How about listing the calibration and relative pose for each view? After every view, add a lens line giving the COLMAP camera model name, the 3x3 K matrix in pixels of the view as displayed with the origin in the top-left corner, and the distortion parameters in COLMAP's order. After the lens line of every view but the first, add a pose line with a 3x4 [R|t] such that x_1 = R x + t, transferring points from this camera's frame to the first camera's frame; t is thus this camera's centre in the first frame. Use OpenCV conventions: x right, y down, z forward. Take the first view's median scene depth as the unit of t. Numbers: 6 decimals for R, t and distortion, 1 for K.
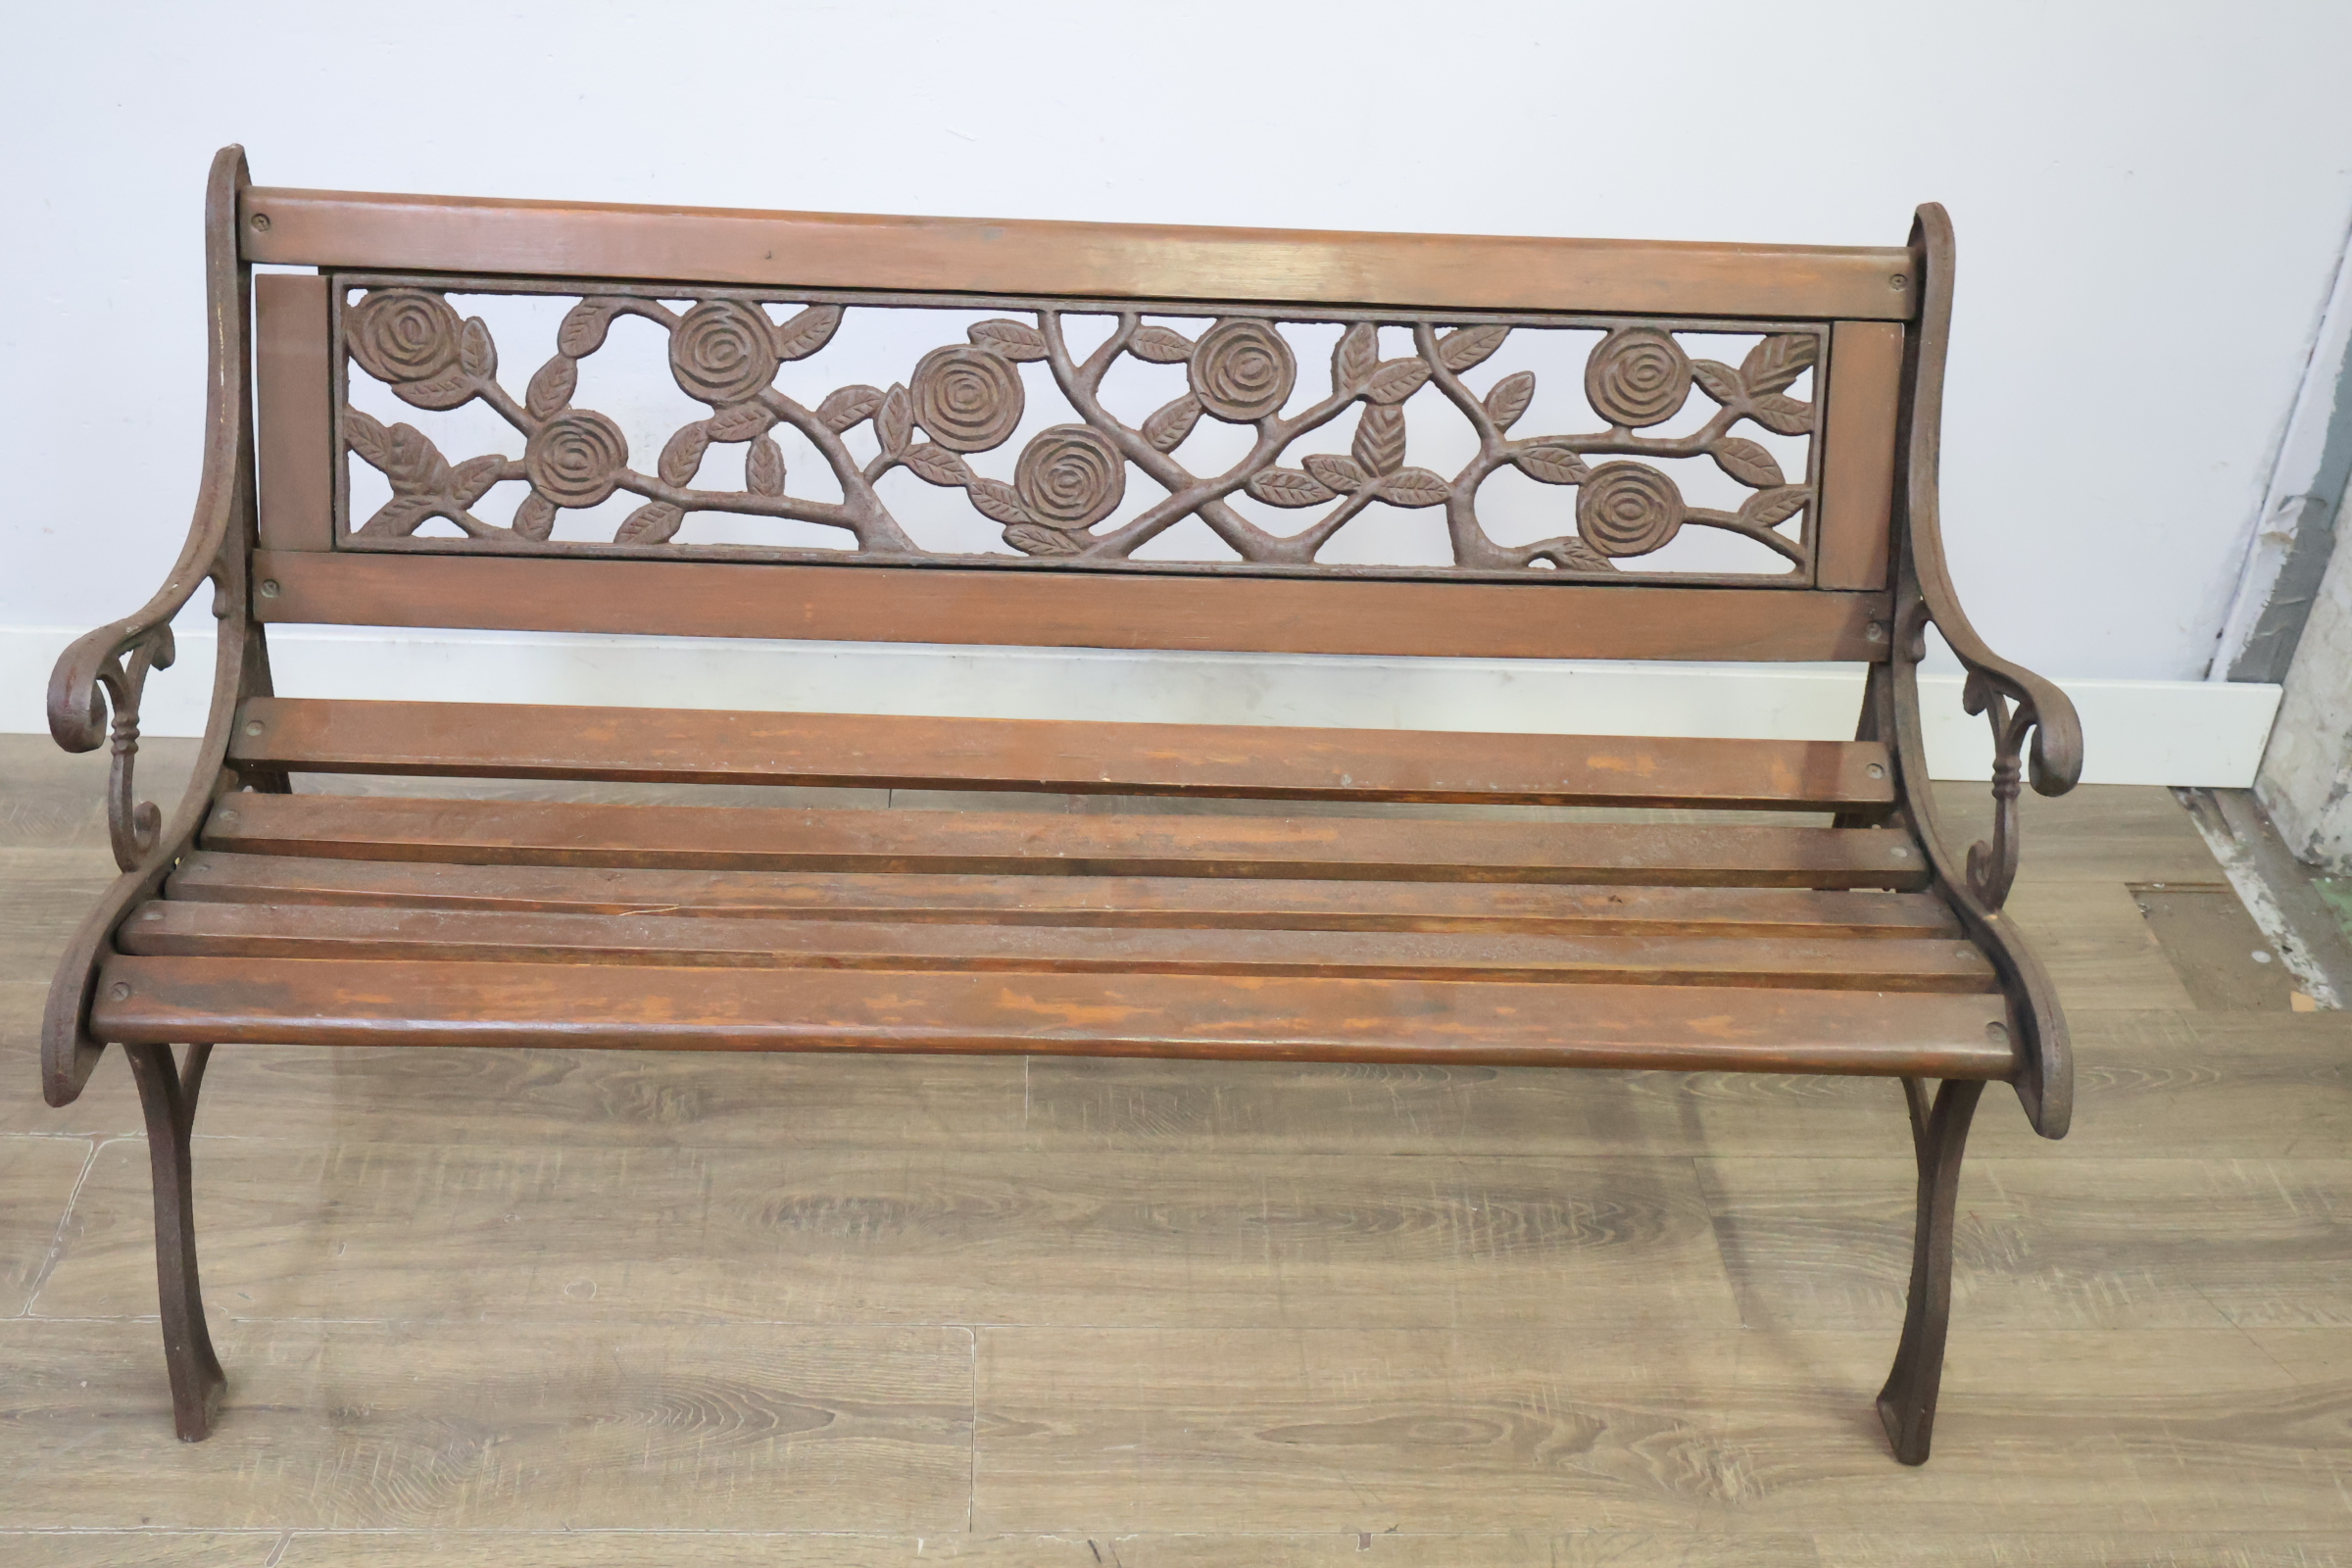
lens RADIAL K [[2639.4, 0, 1173.4], [0, 2639.4, 774.4], [0, 0, 1]] dist [0.001753, 0.000000]
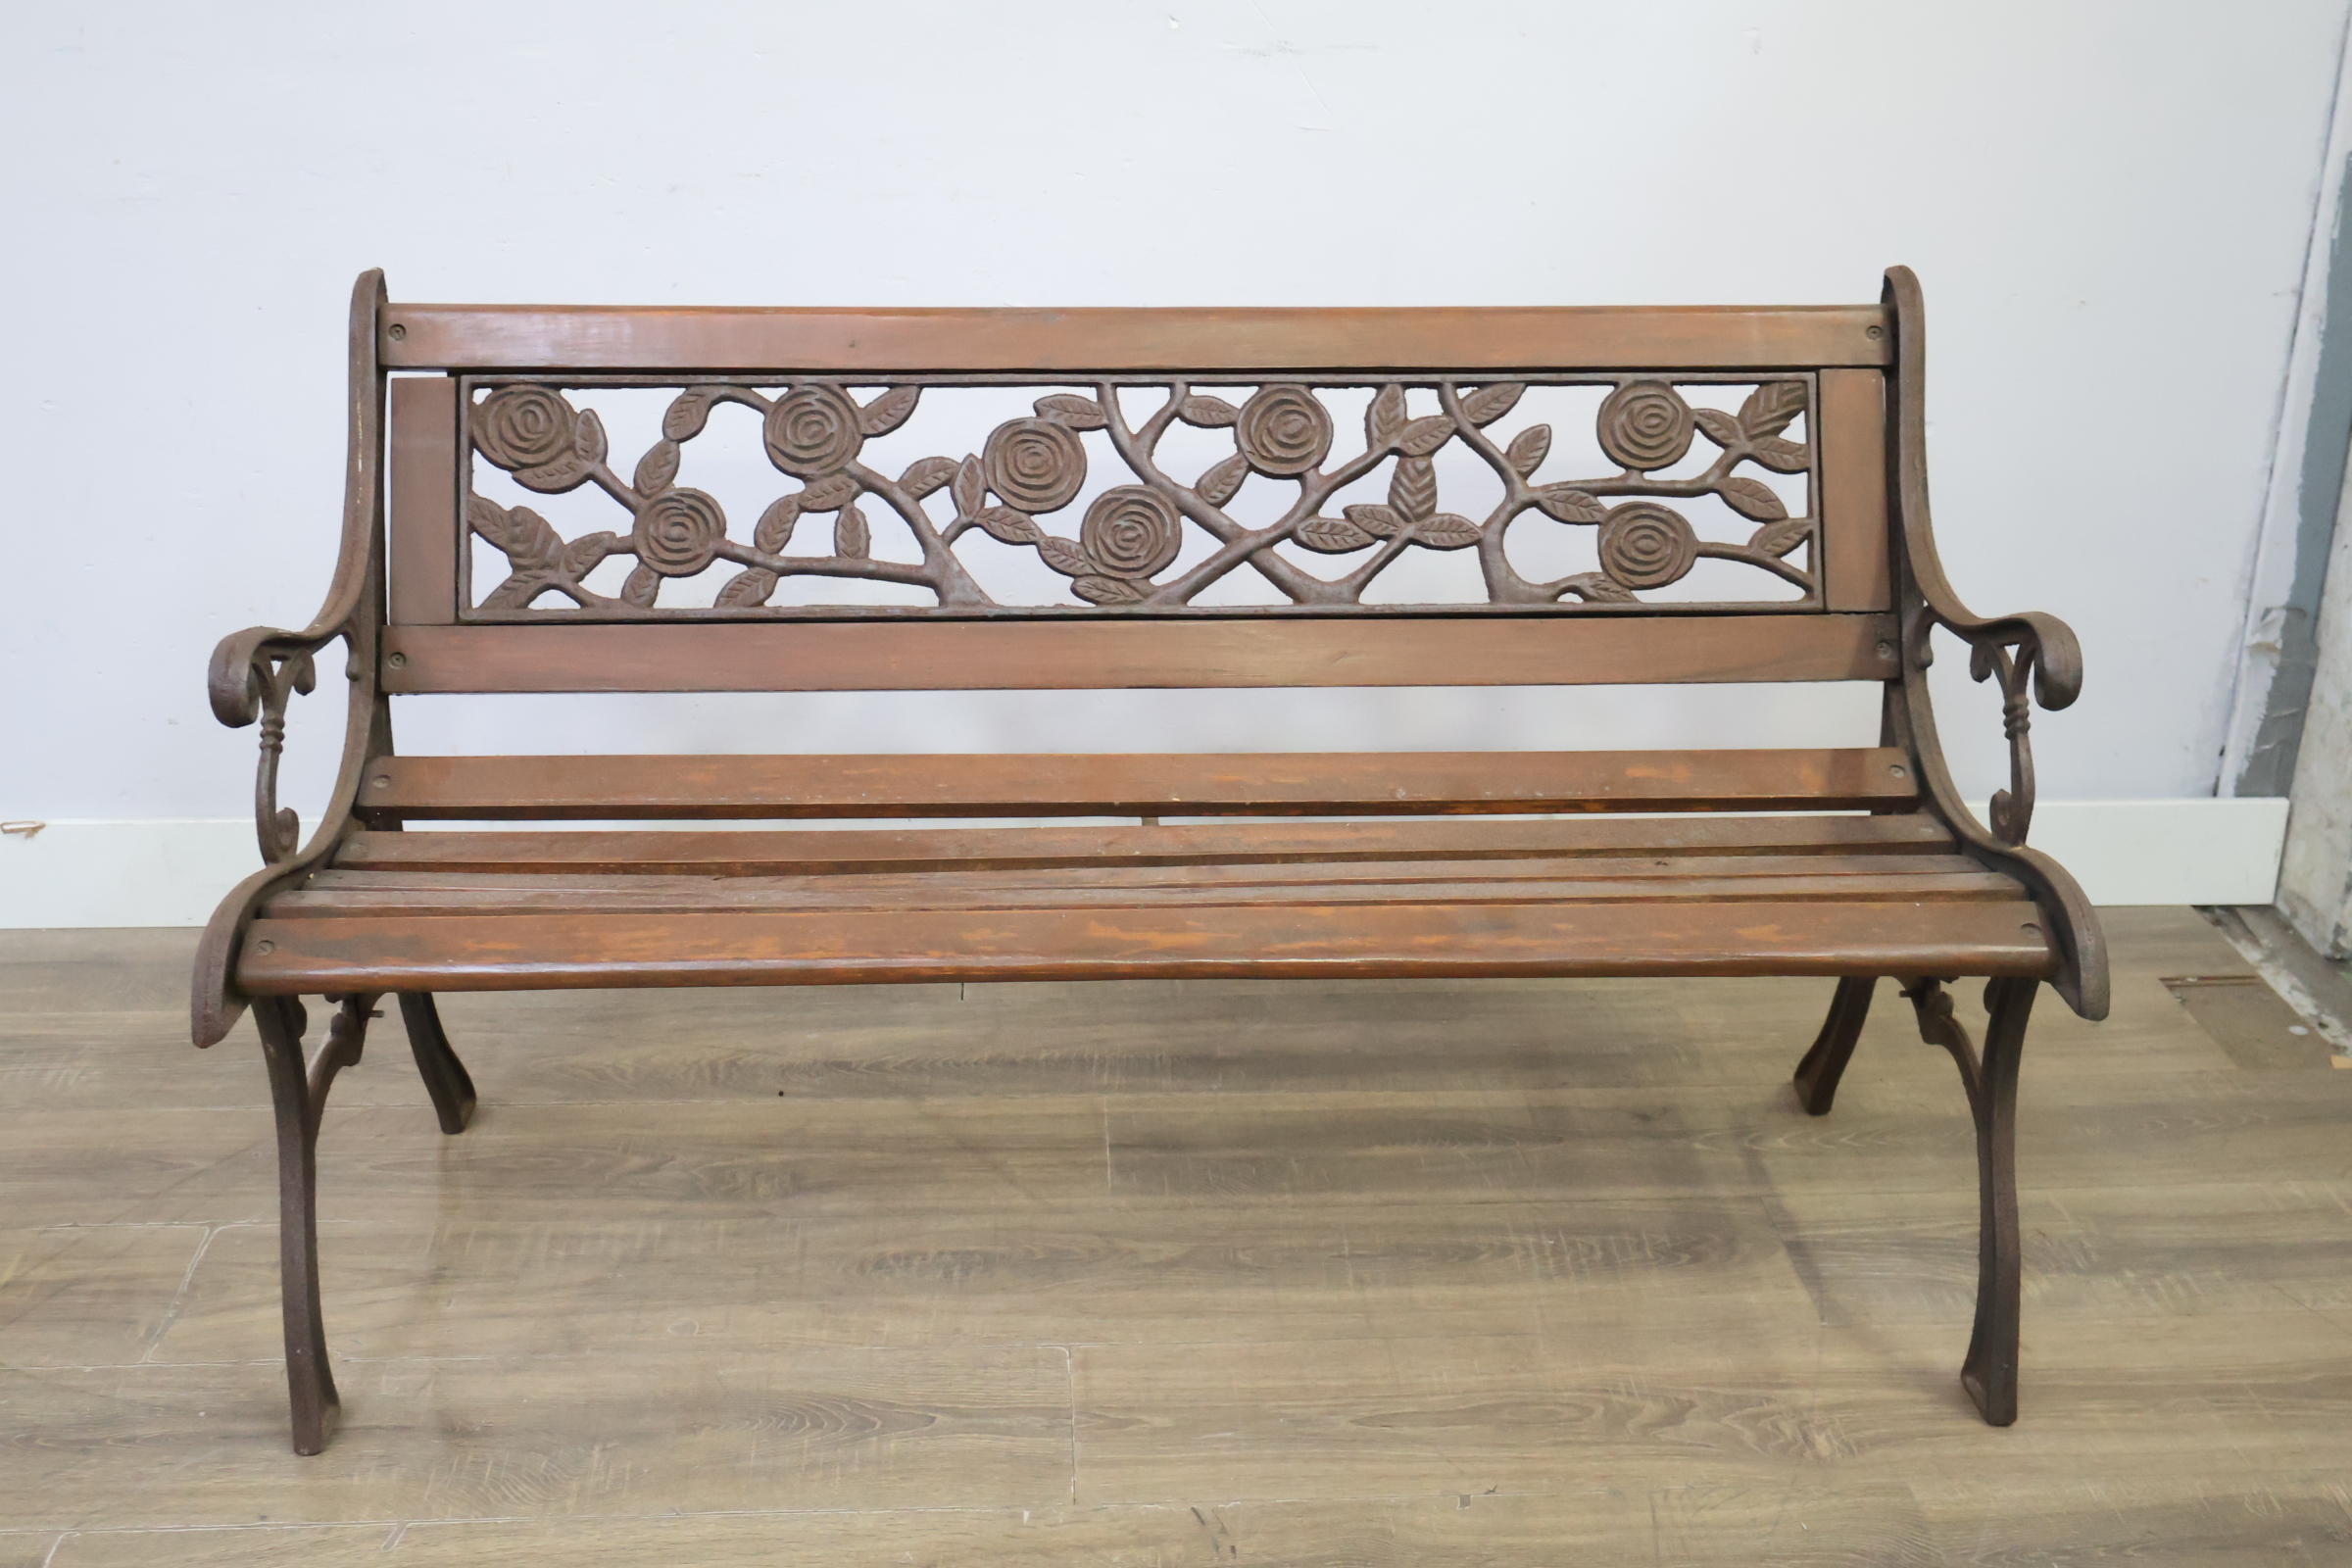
lens RADIAL K [[2639.4, 0, 1182.7], [0, 2639.4, 768.8], [0, 0, 1]] dist [0.001753, 0.000000]
pose [[0.998983, -0.044772, -0.005311, -0.016387], [0.042674, 0.976967, -0.209081, 0.211184], [0.014549, 0.208642, 0.977884, -0.044566]]
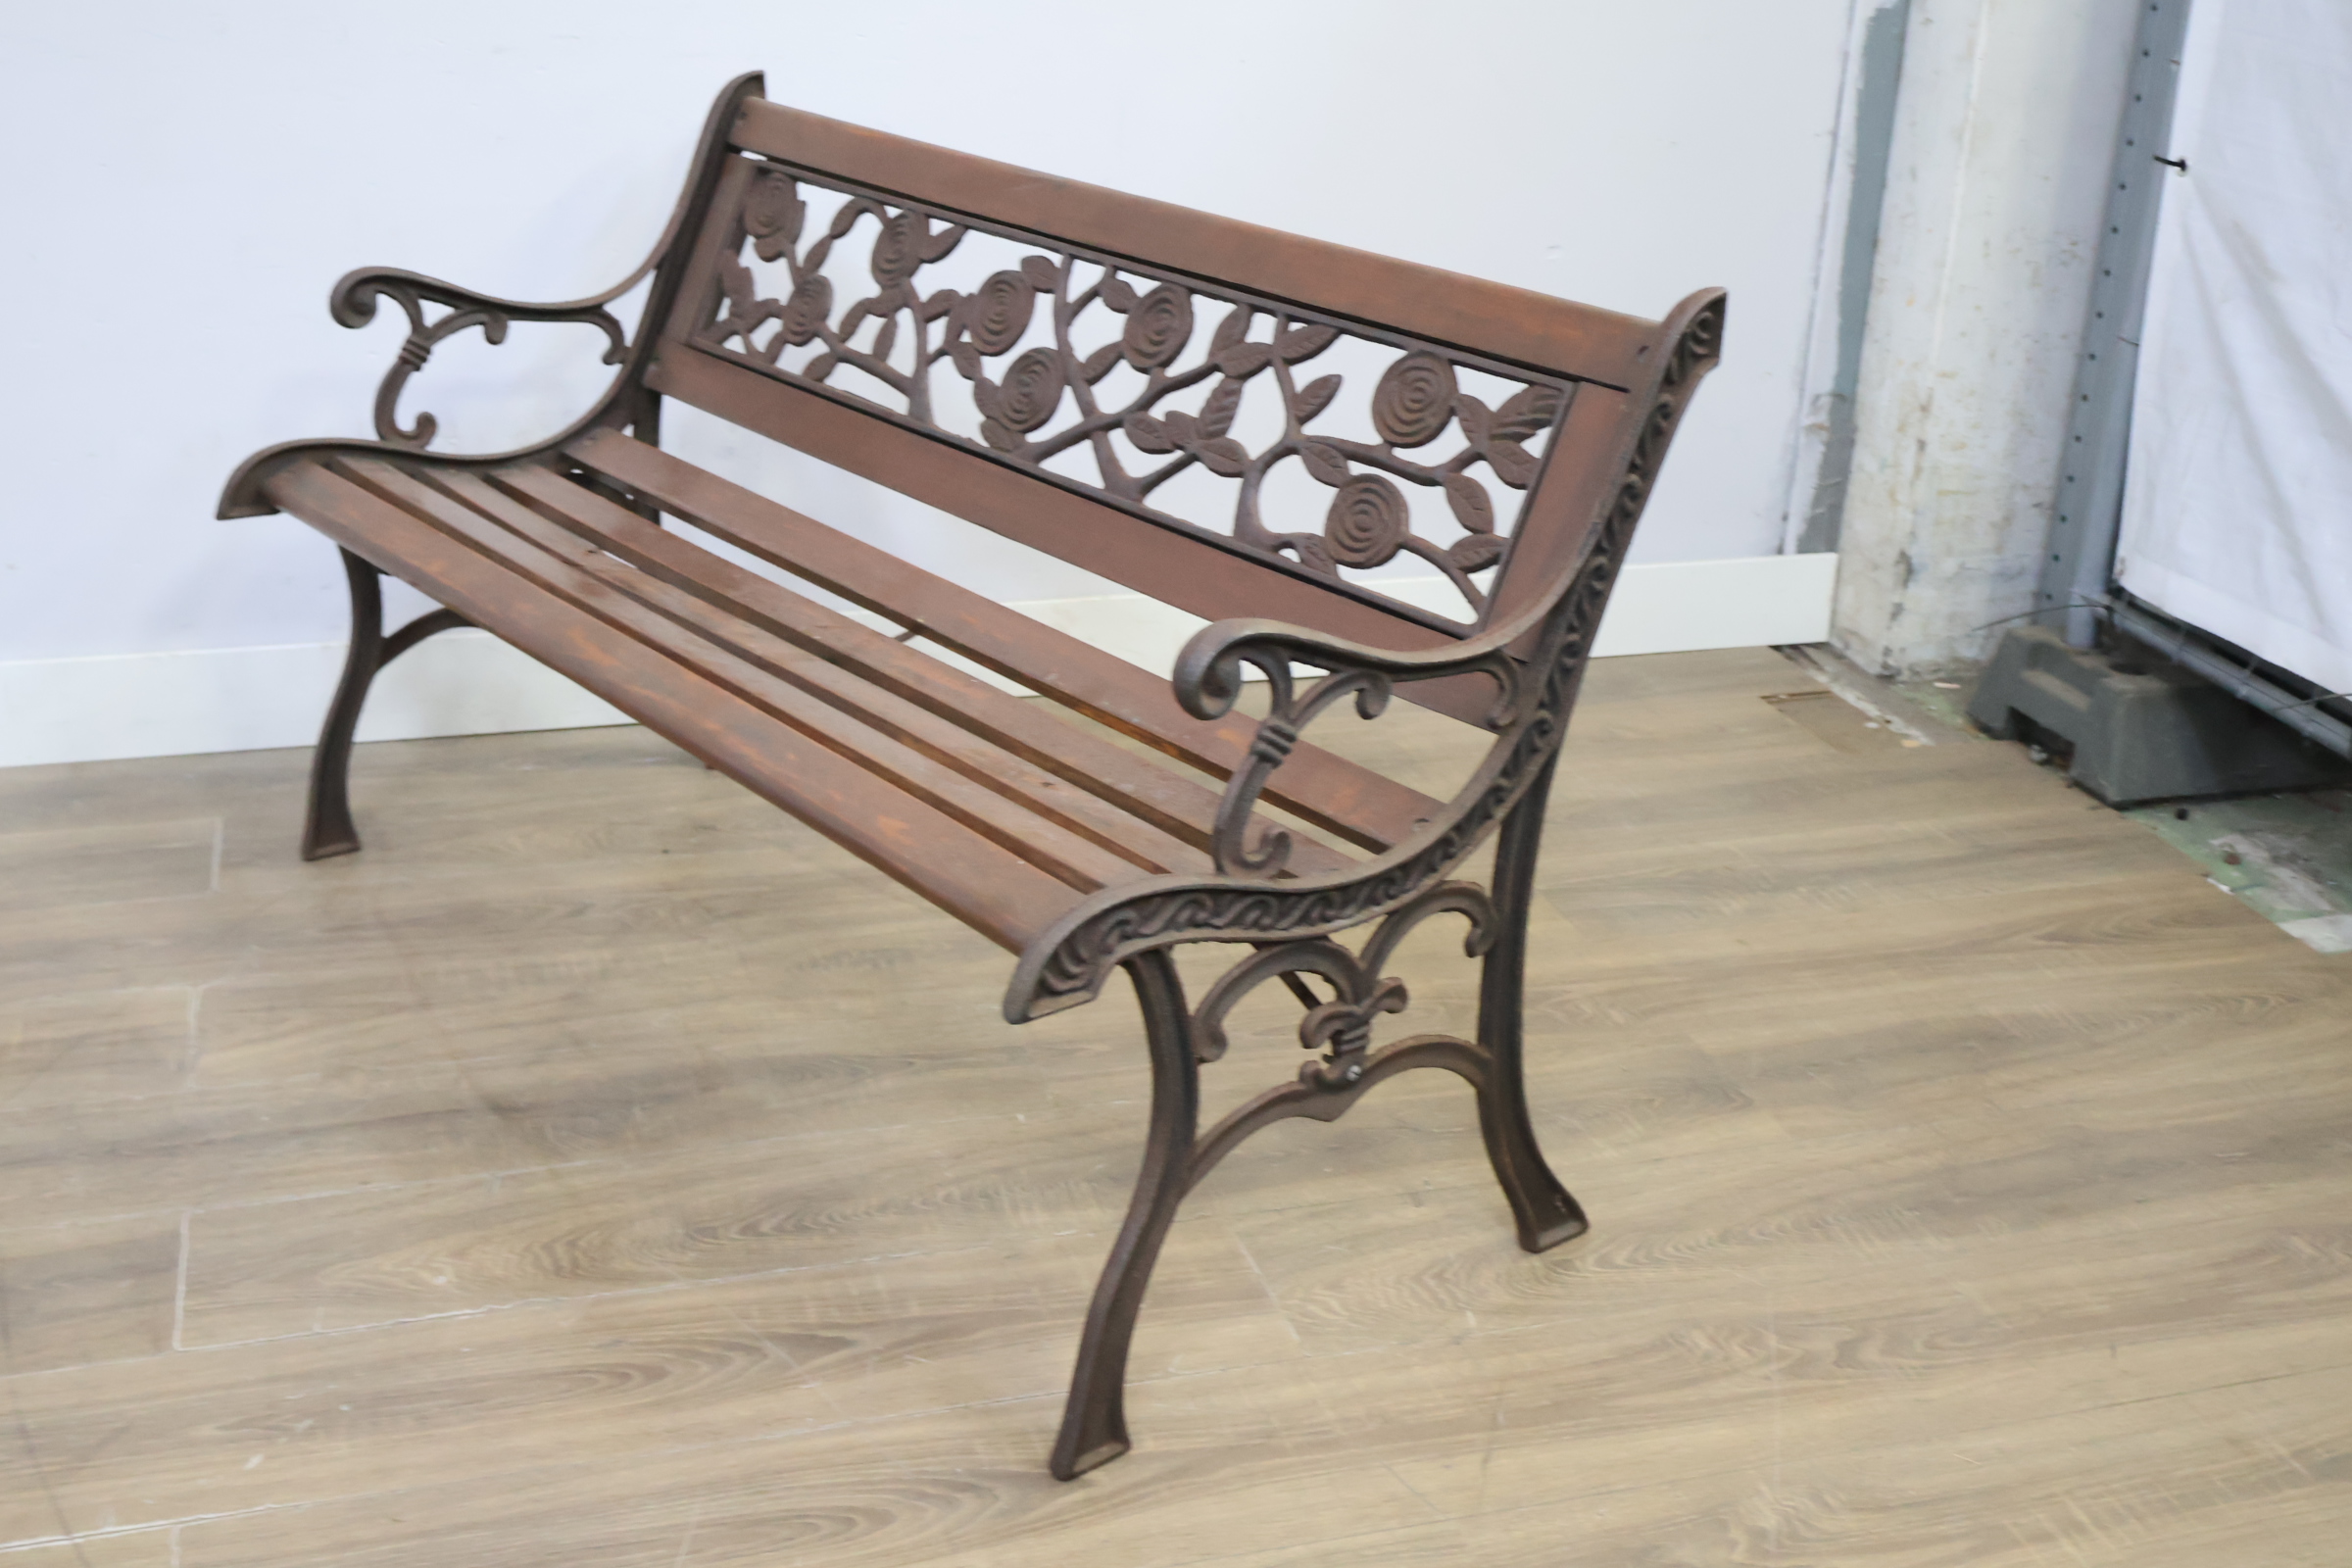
lens RADIAL K [[2639.4, 0, 1167.0], [0, 2639.4, 773.5], [0, 0, 1]] dist [0.001753, 0.000000]
pose [[0.968529, -0.111181, 0.222690, -0.265295], [0.152232, 0.972442, -0.176585, 0.338489], [-0.196920, 0.204928, 0.958763, -0.201324]]
